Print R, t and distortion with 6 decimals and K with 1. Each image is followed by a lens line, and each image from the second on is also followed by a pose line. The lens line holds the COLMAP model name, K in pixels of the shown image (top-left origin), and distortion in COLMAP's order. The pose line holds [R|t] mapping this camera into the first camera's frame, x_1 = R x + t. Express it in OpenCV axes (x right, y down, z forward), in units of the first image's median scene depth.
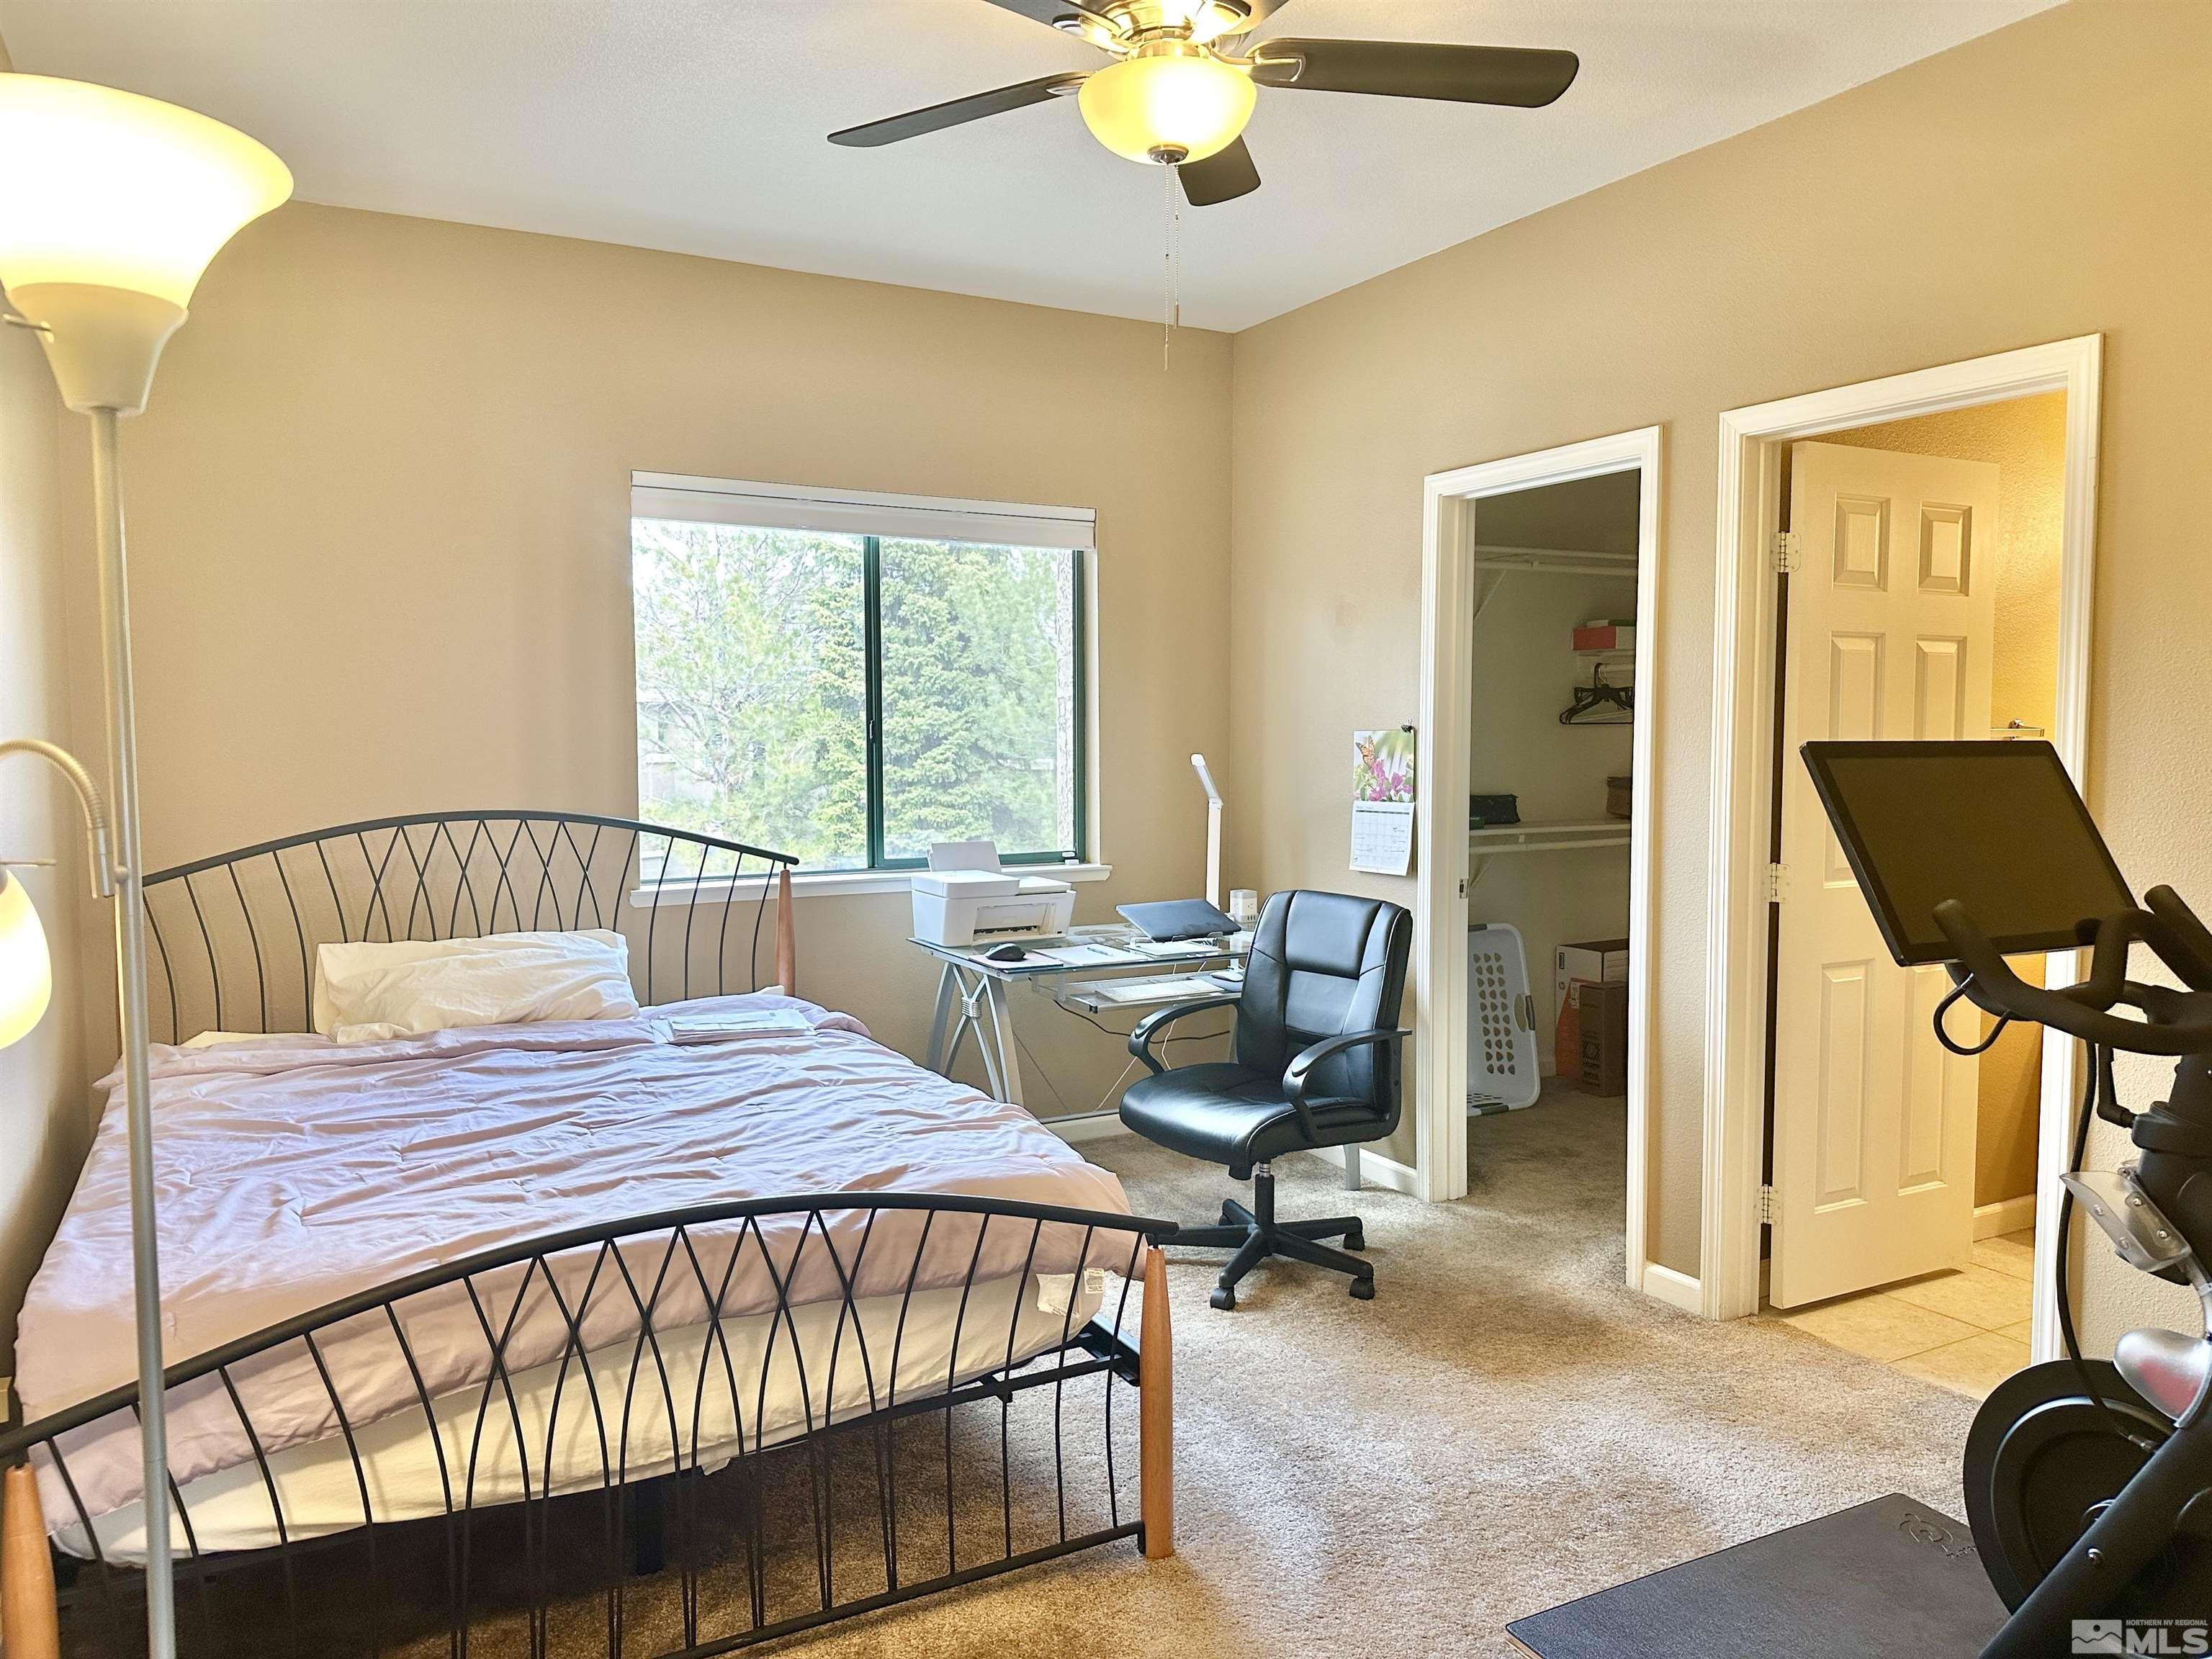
lens RADIAL K [[1569.2, 0, 1090.9], [0, 1569.2, 826.2], [0, 0, 1]] dist [0.020579, -0.028008]
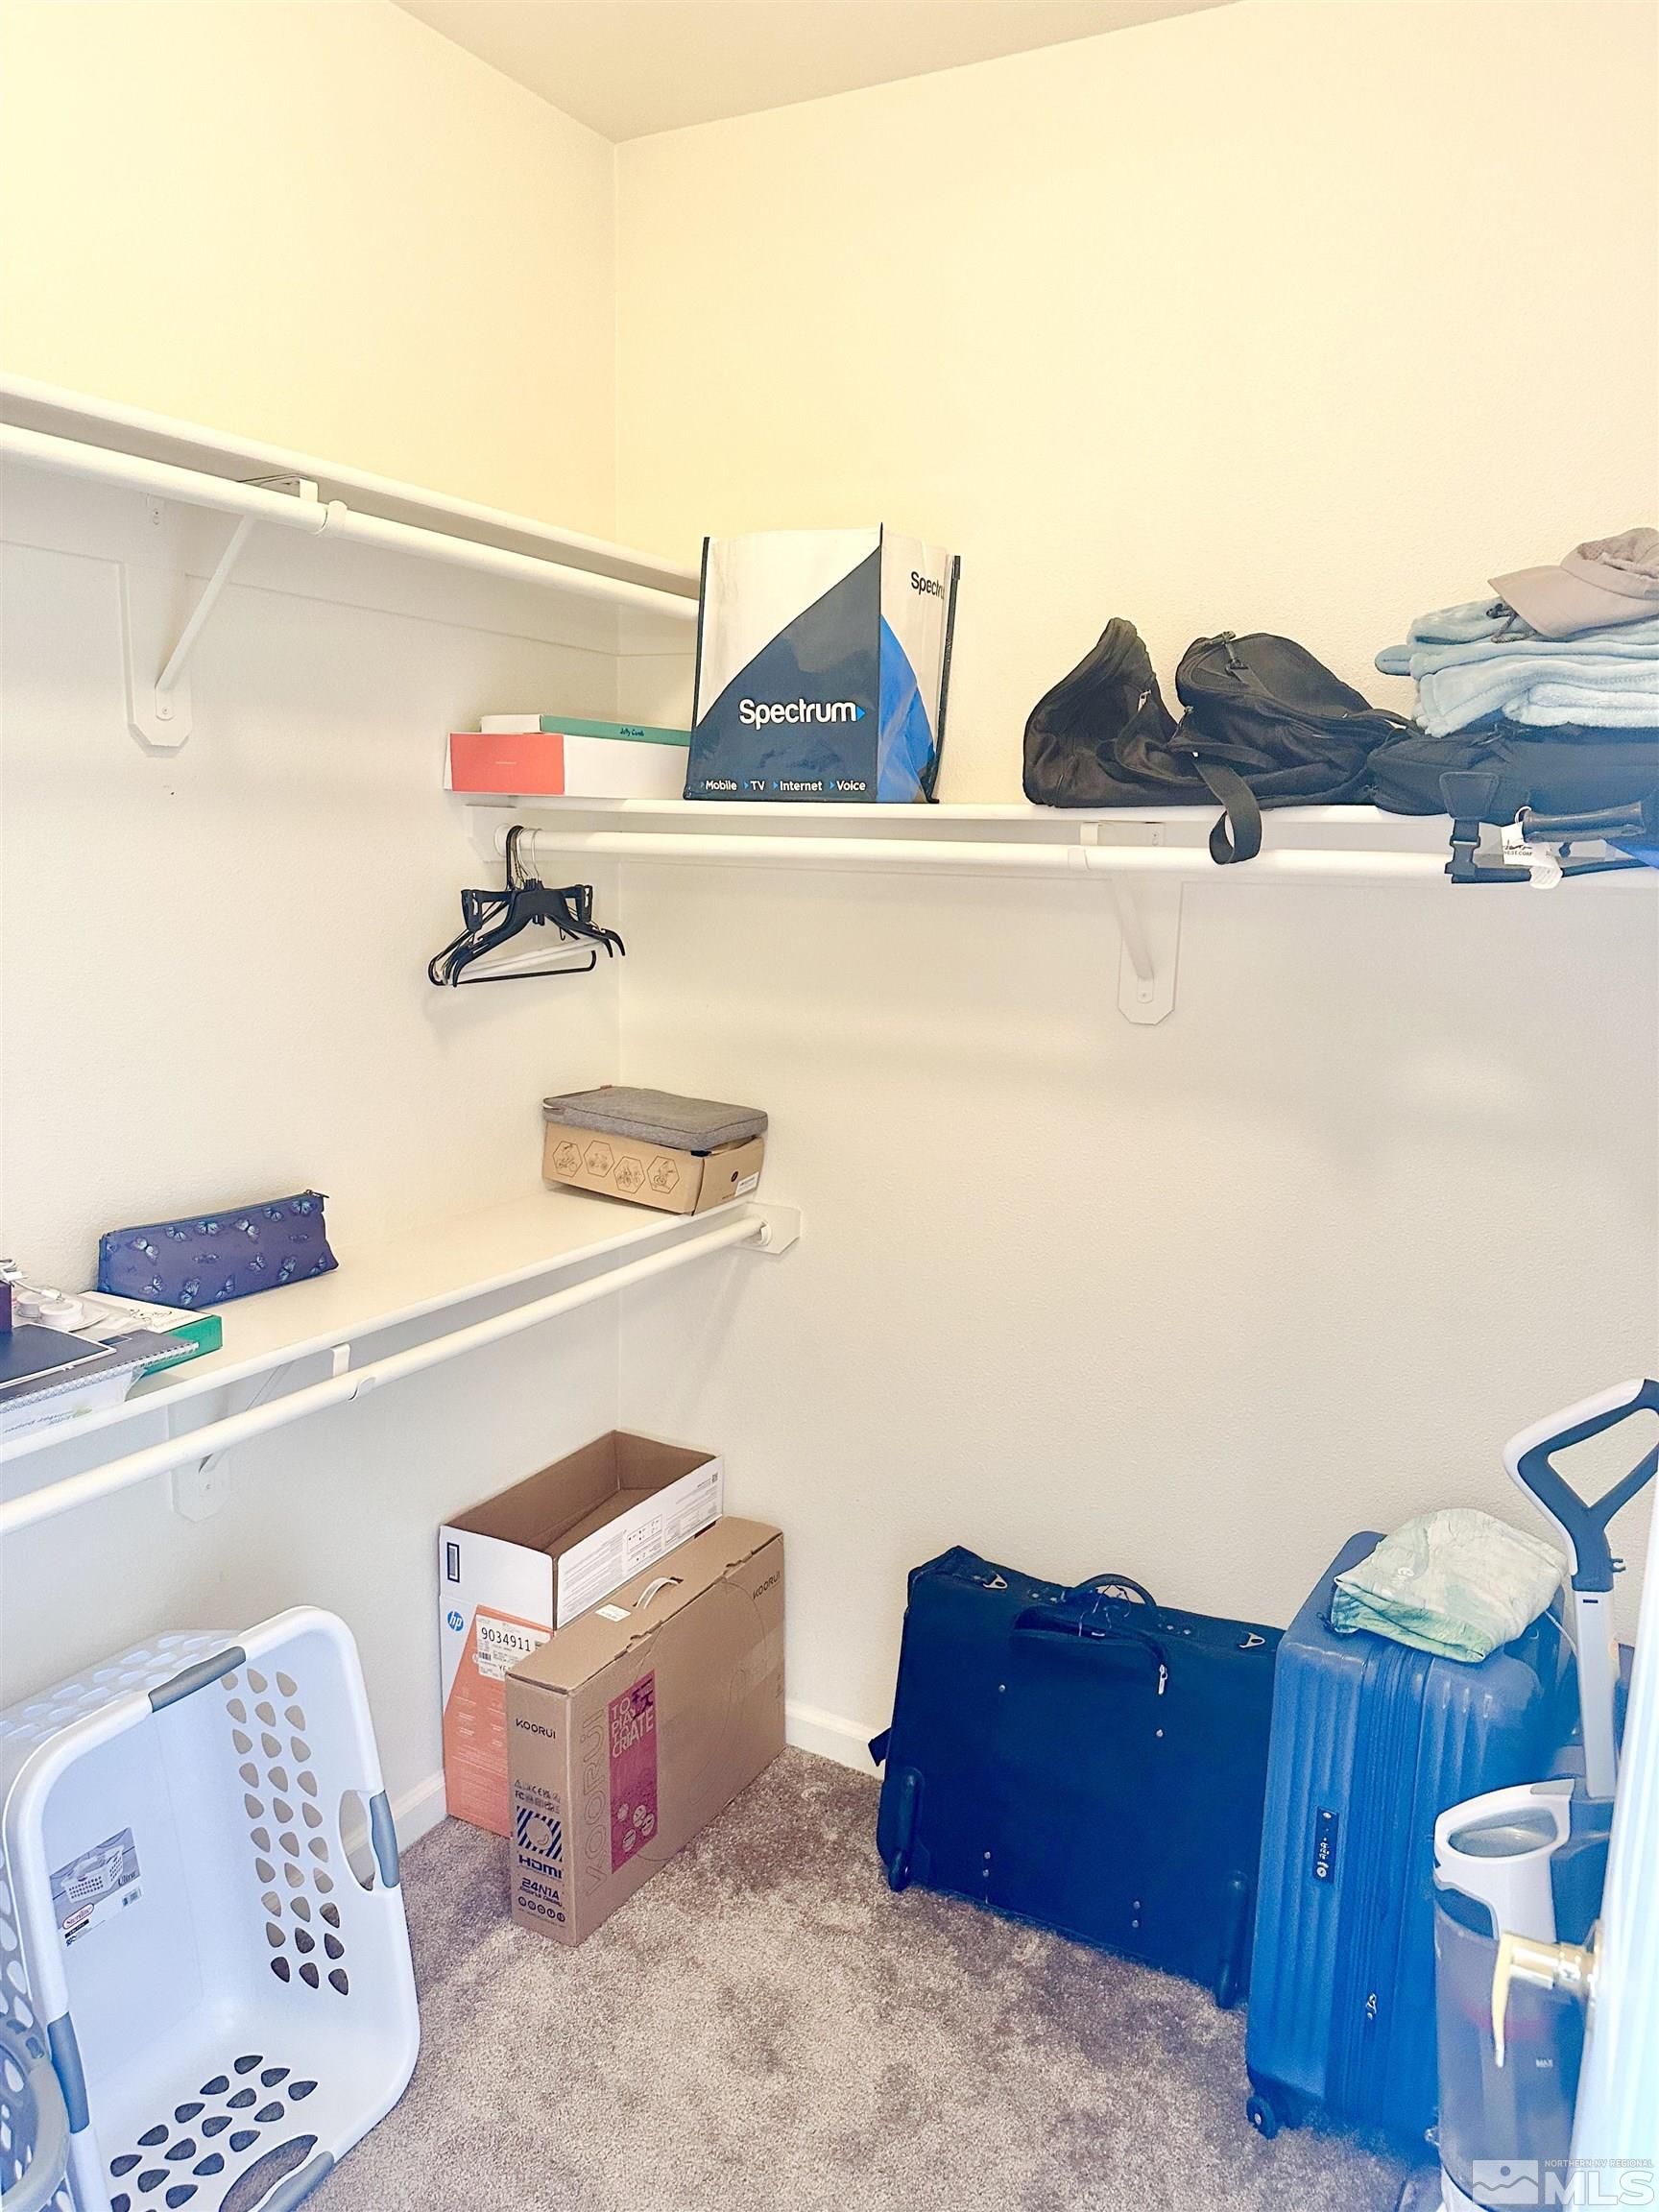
lens RADIAL K [[1569.2, 0, 816.8], [0, 1569.2, 1118.1], [0, 0, 1]] dist [0.020579, -0.028008]
pose [[0.849471, -0.069009, 0.523103, 0.183561], [0.004605, 0.992342, 0.123434, -0.083884], [-0.527615, -0.102444, 0.843284, 0.651109]]
